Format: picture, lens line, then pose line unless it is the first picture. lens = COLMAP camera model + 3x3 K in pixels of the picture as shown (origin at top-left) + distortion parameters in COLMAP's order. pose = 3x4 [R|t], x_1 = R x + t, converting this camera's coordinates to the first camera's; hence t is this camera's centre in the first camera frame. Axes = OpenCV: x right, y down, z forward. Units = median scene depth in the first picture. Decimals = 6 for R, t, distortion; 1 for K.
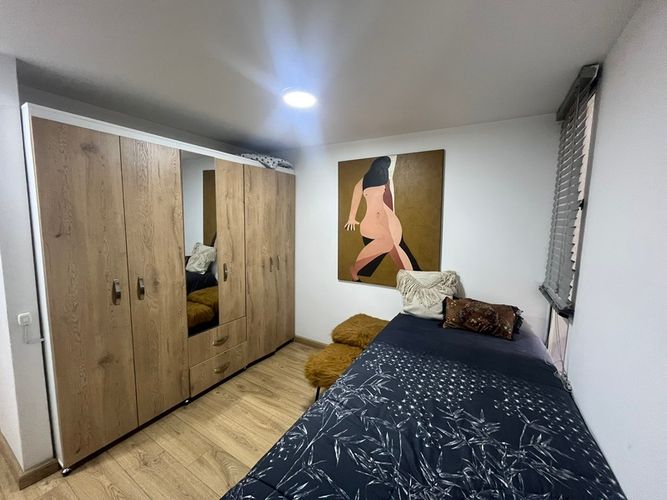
lens RADIAL K [[269.7, 0, 335.1], [0, 269.7, 247.2], [0, 0, 1]] dist [0.000491, 0.000073]
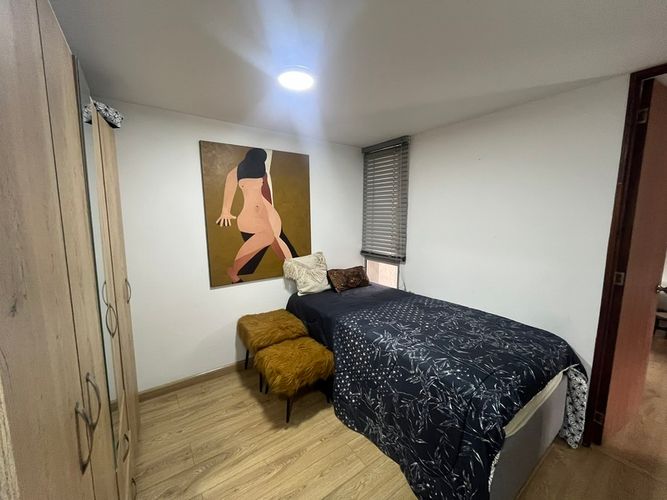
lens RADIAL K [[269.7, 0, 335.1], [0, 269.7, 247.2], [0, 0, 1]] dist [0.000491, 0.000073]
pose [[0.397171, -0.133897, 0.907924, -0.652531], [0.097979, 0.989832, 0.103116, -0.055377], [-0.912499, 0.048003, 0.406252, 0.369647]]
